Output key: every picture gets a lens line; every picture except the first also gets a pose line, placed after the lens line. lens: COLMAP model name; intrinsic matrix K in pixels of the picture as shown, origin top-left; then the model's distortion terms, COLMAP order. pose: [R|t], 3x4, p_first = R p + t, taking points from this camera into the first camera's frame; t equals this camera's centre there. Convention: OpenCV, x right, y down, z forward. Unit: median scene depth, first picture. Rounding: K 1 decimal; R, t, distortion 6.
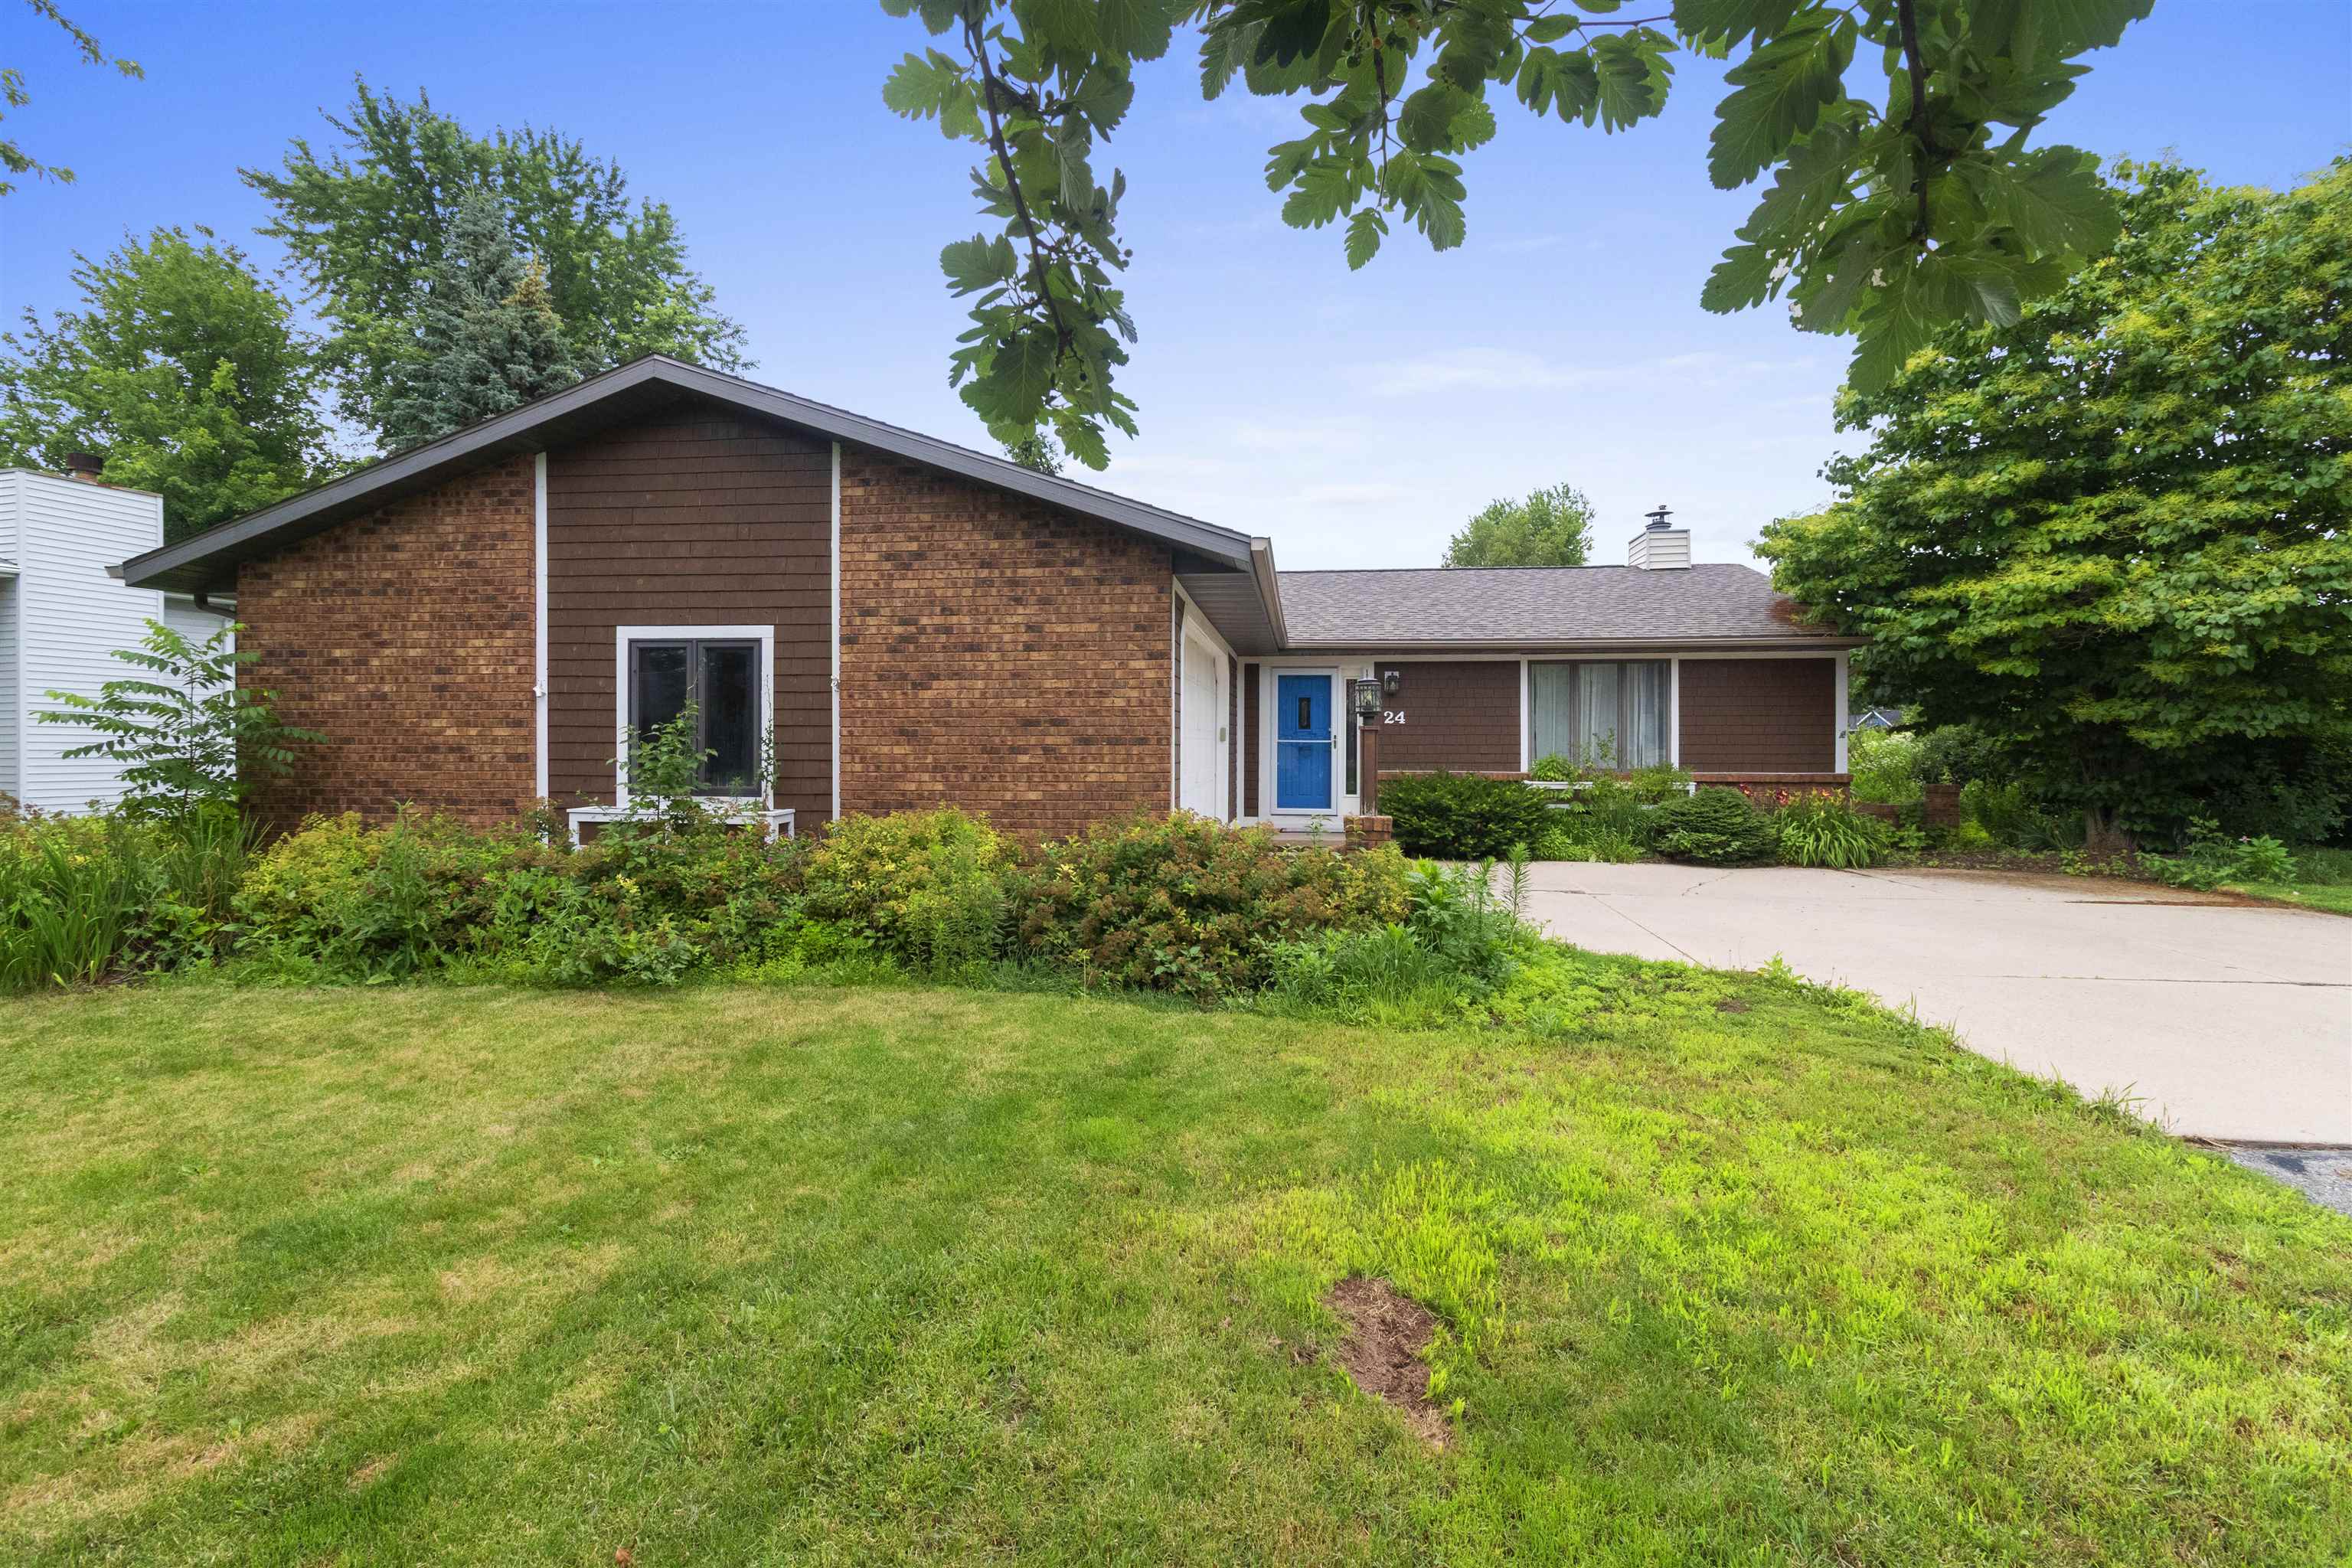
lens RADIAL K [[1129.1, 0, 1210.4], [0, 1129.1, 748.4], [0, 0, 1]] dist [0.003653, 0.000511]
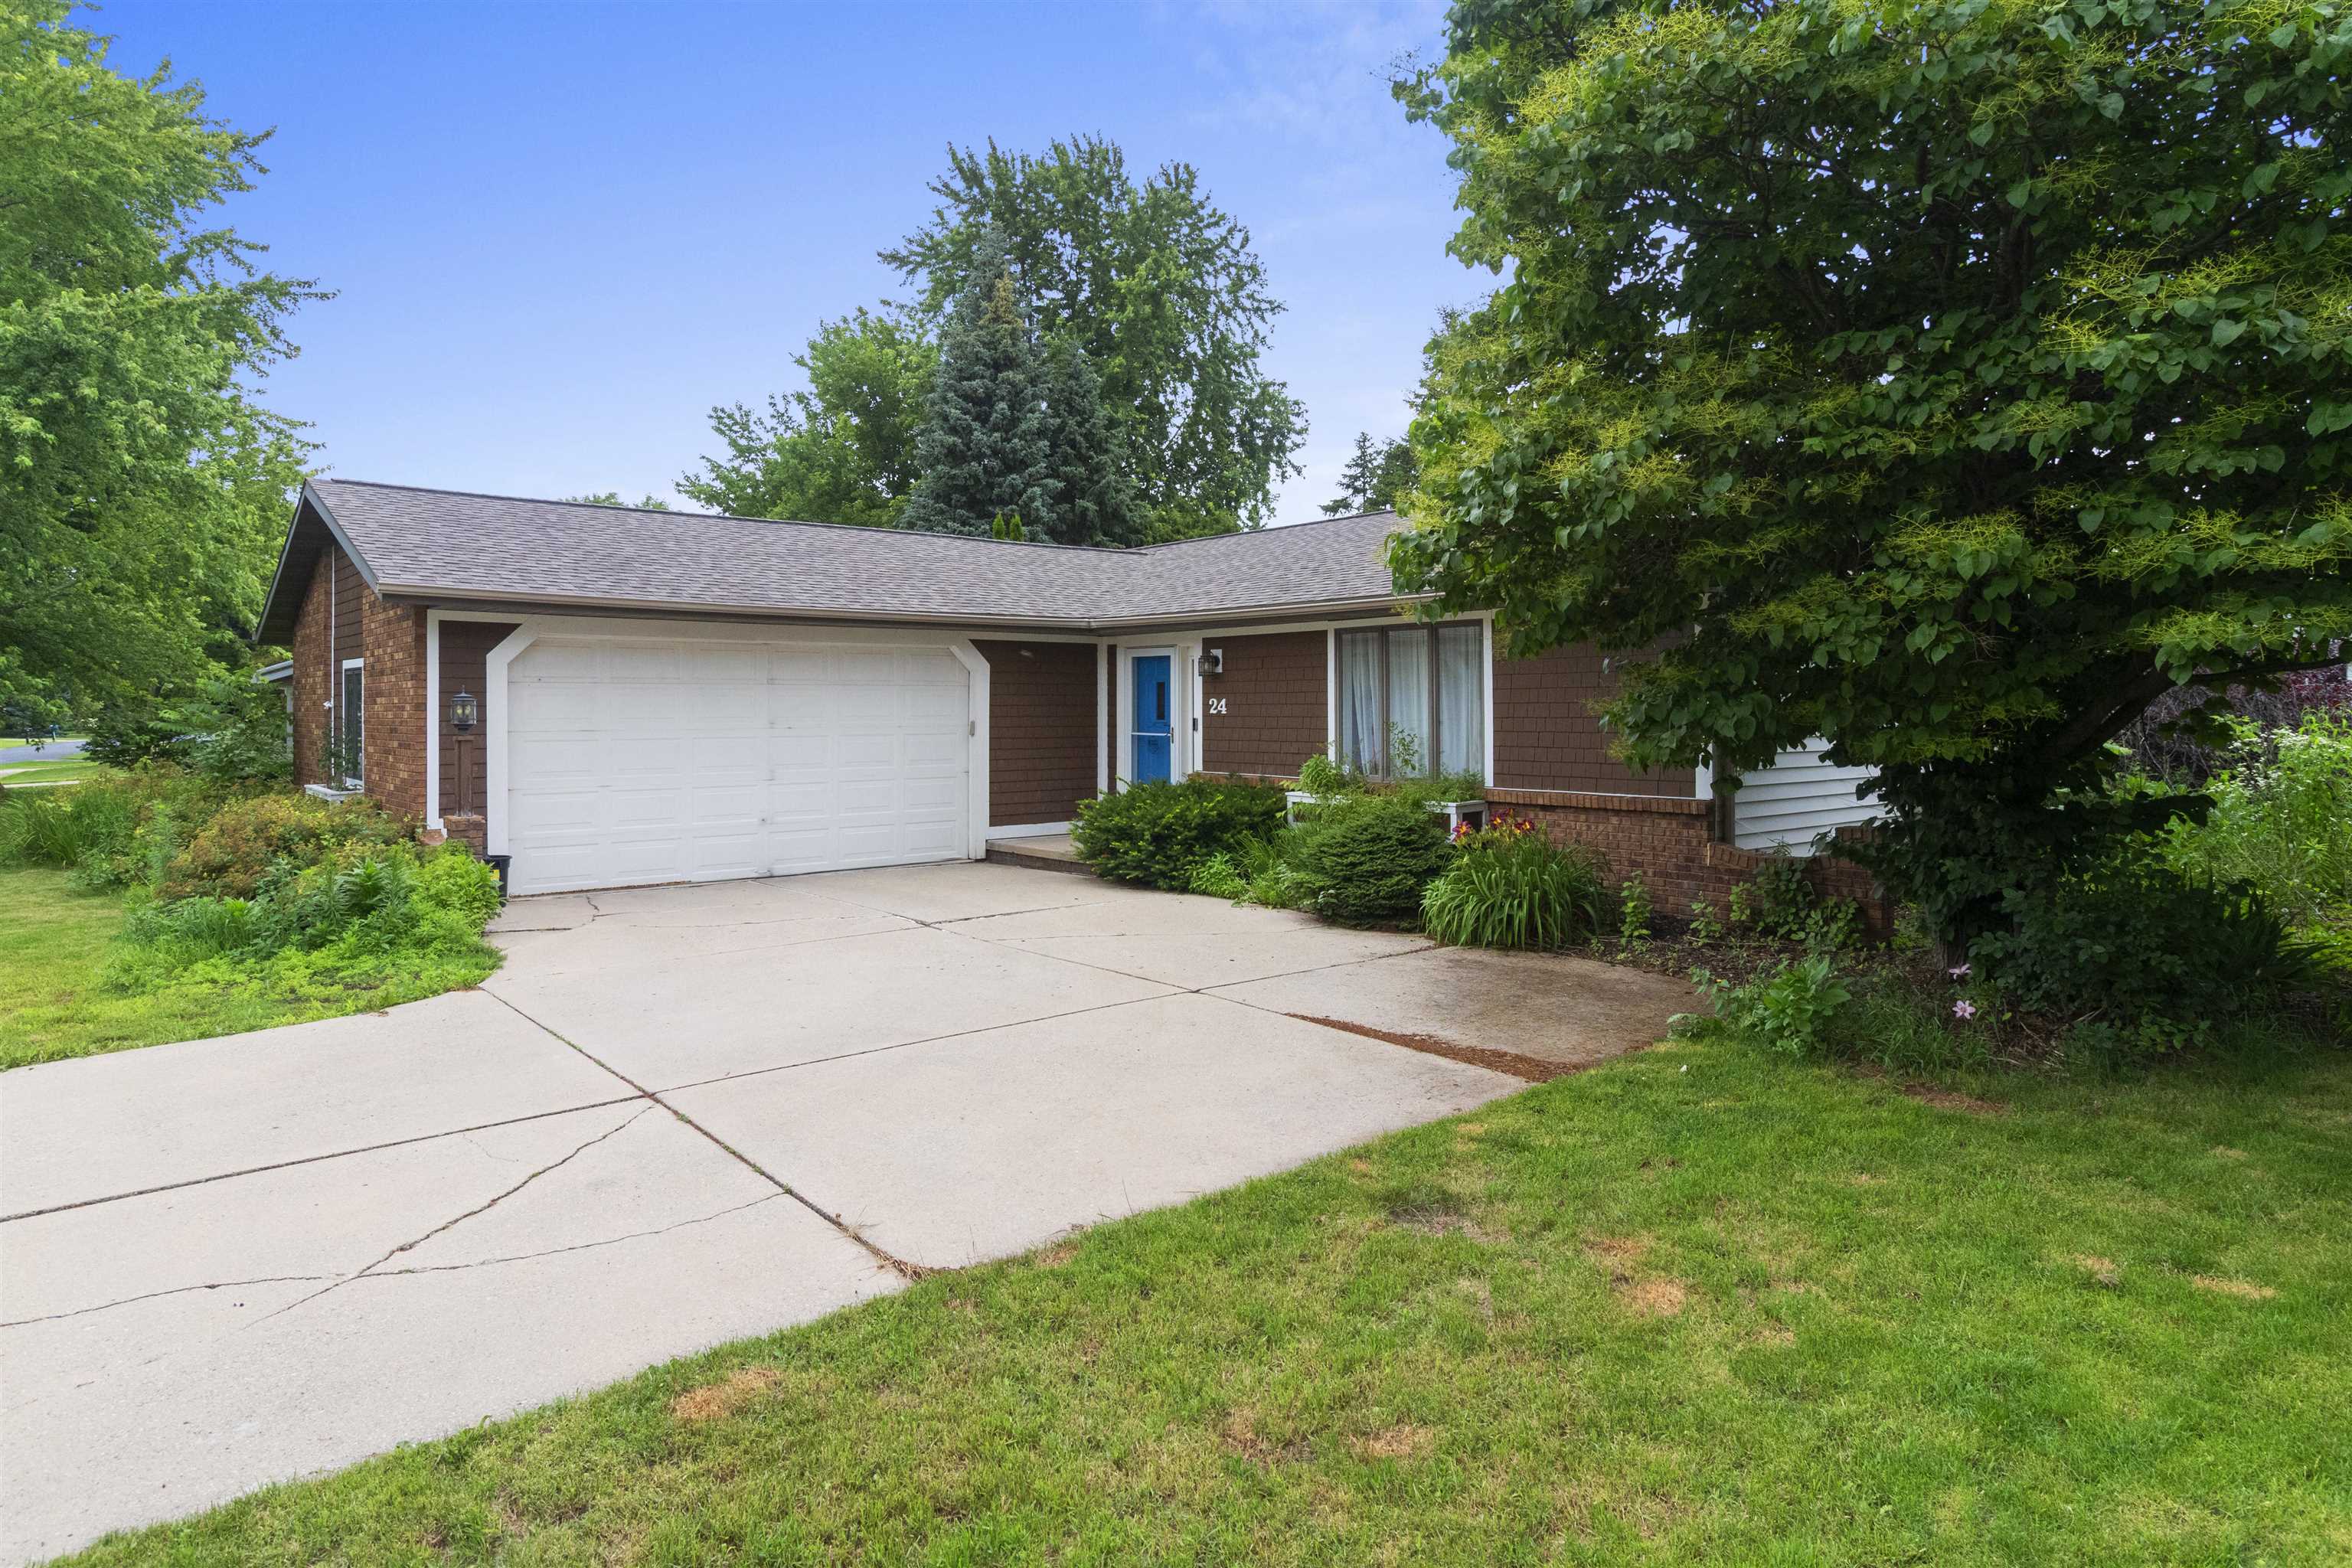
lens RADIAL K [[1324.0, 0, 1176.0], [0, 1324.0, 784.0], [0, 0, 1]] dist [0.000910, 0.000107]
pose [[0.733915, 0.038227, -0.678164, 0.941217], [0.000577, 0.998380, 0.056902, -0.030508], [0.679241, -0.042153, 0.732704, 0.332630]]
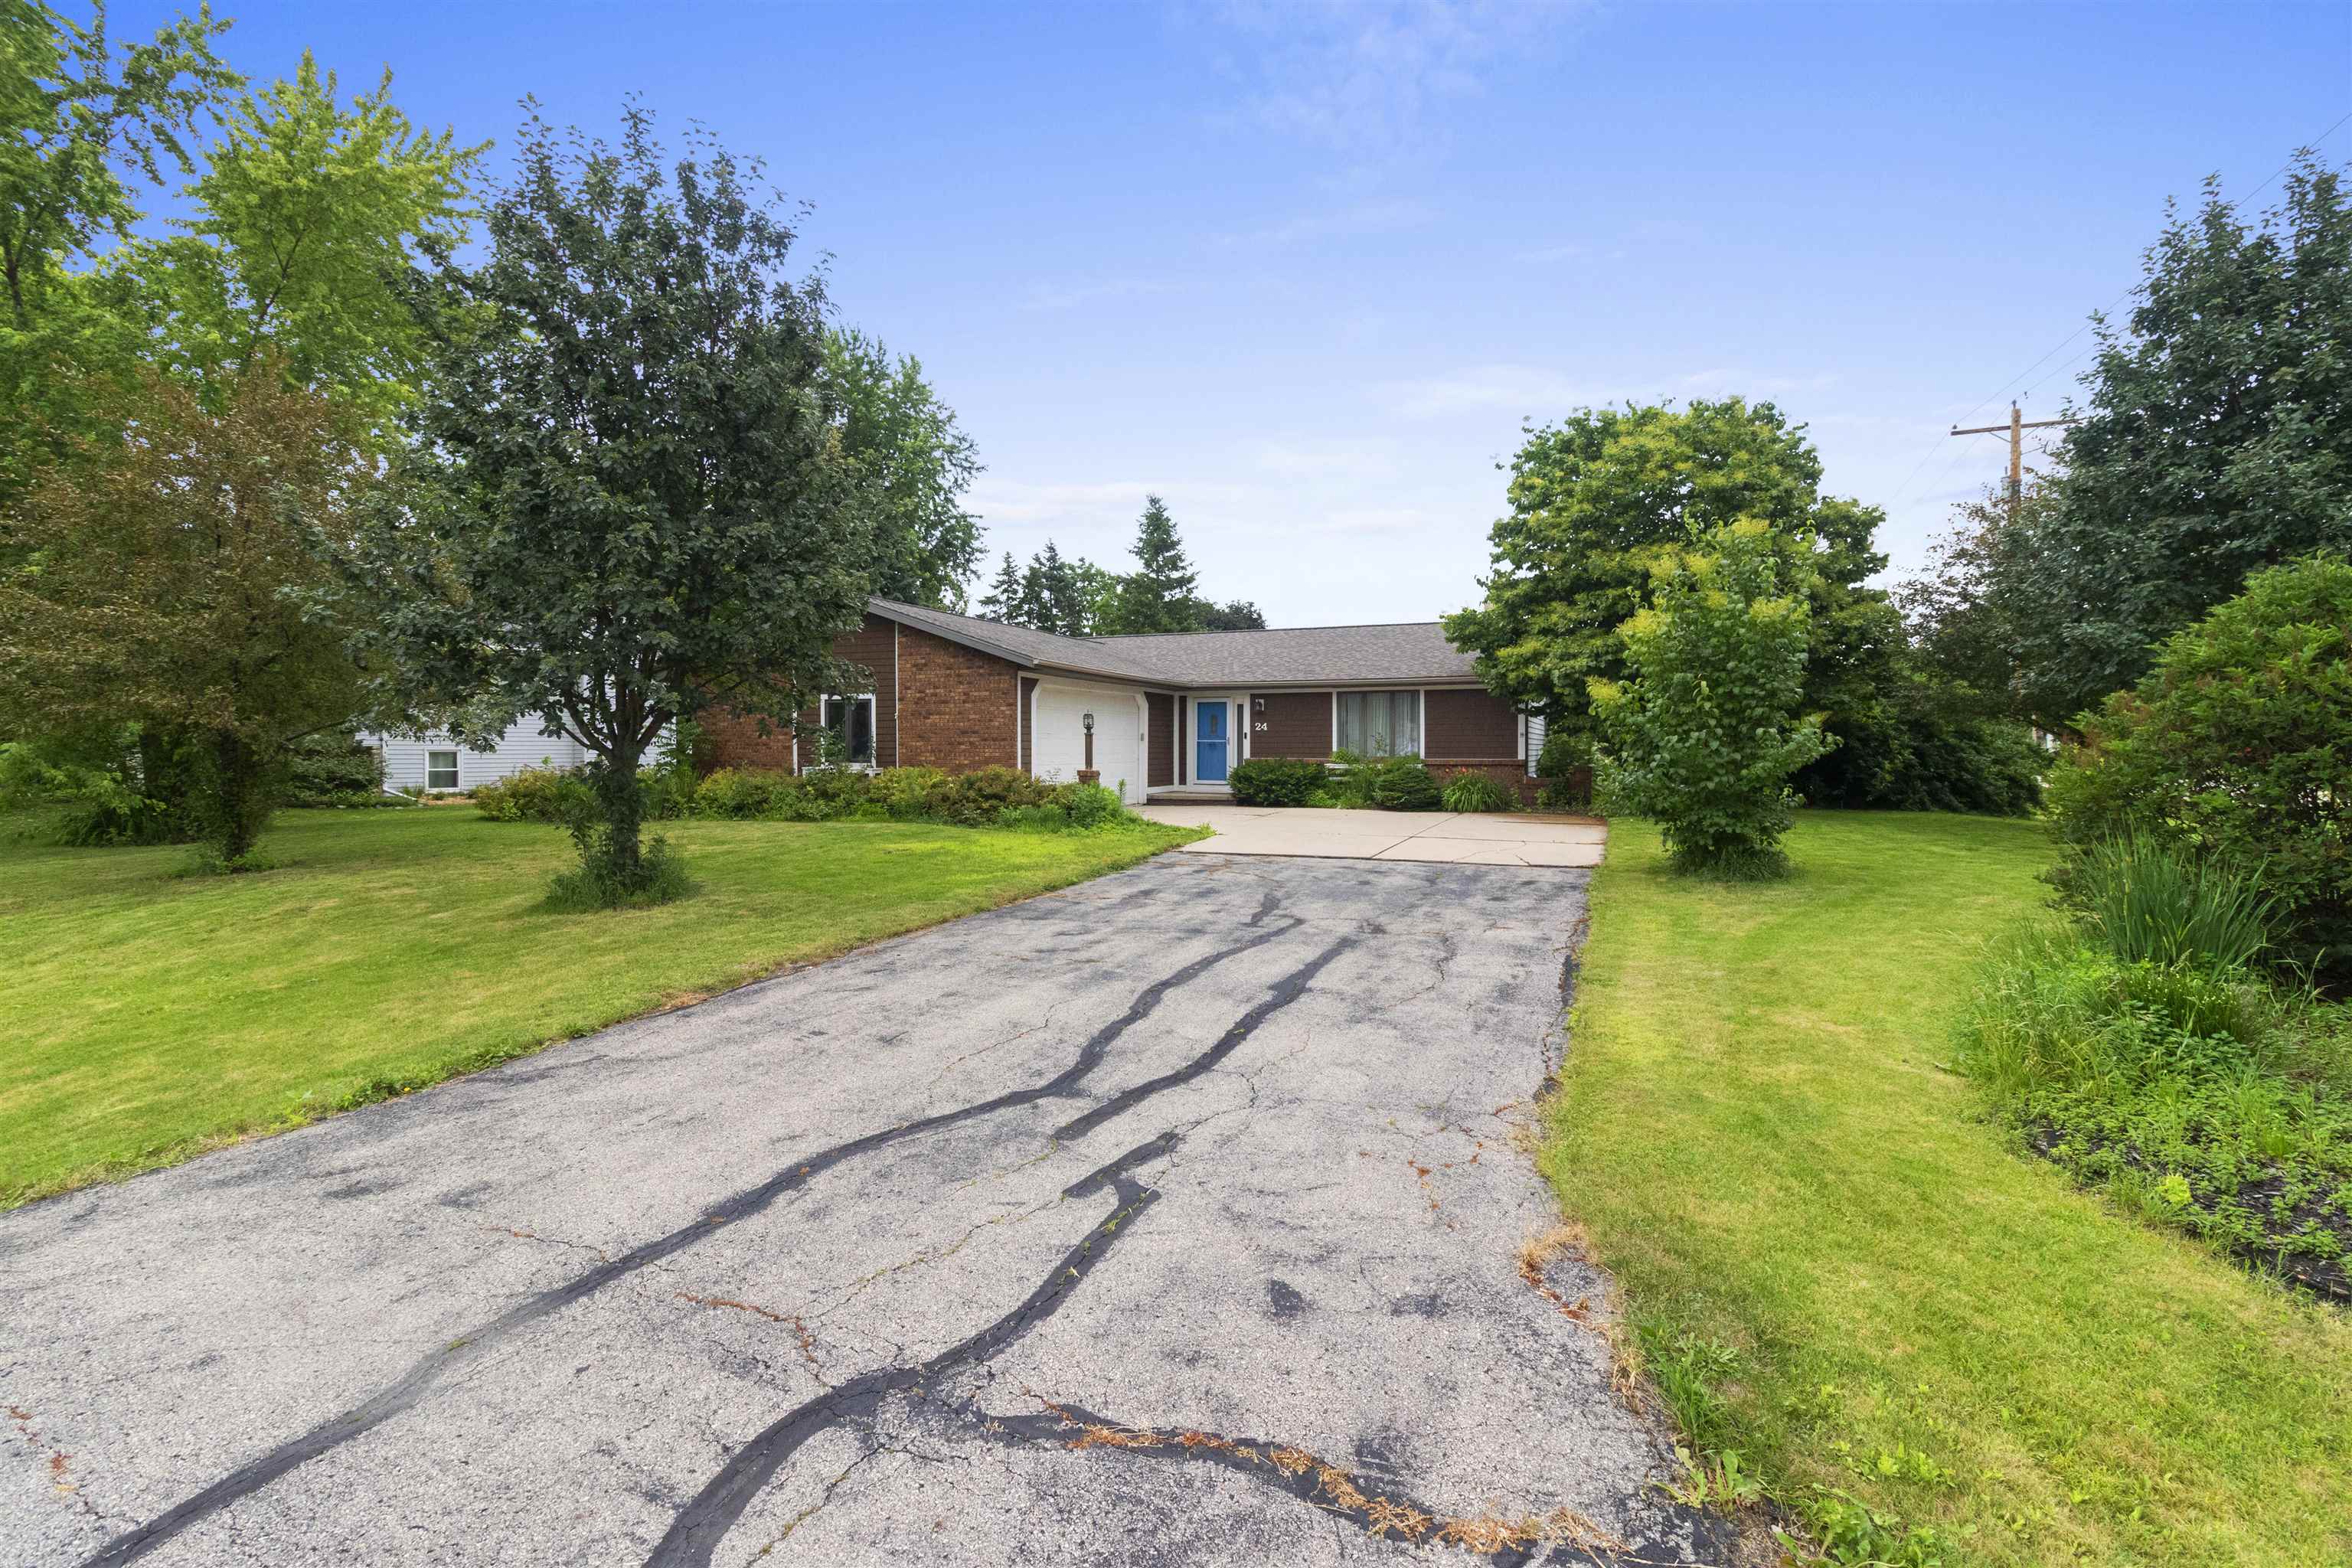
lens RADIAL K [[1076.3, 0, 1176.0], [0, 1076.3, 784.0], [0, 0, 1]] dist [-0.001107, 0.000015]
pose [[0.966552, 0.006841, -0.256378, 0.539657], [0.000983, 0.999538, 0.030379, 0.011408], [0.256467, -0.029615, 0.966099, -0.701052]]
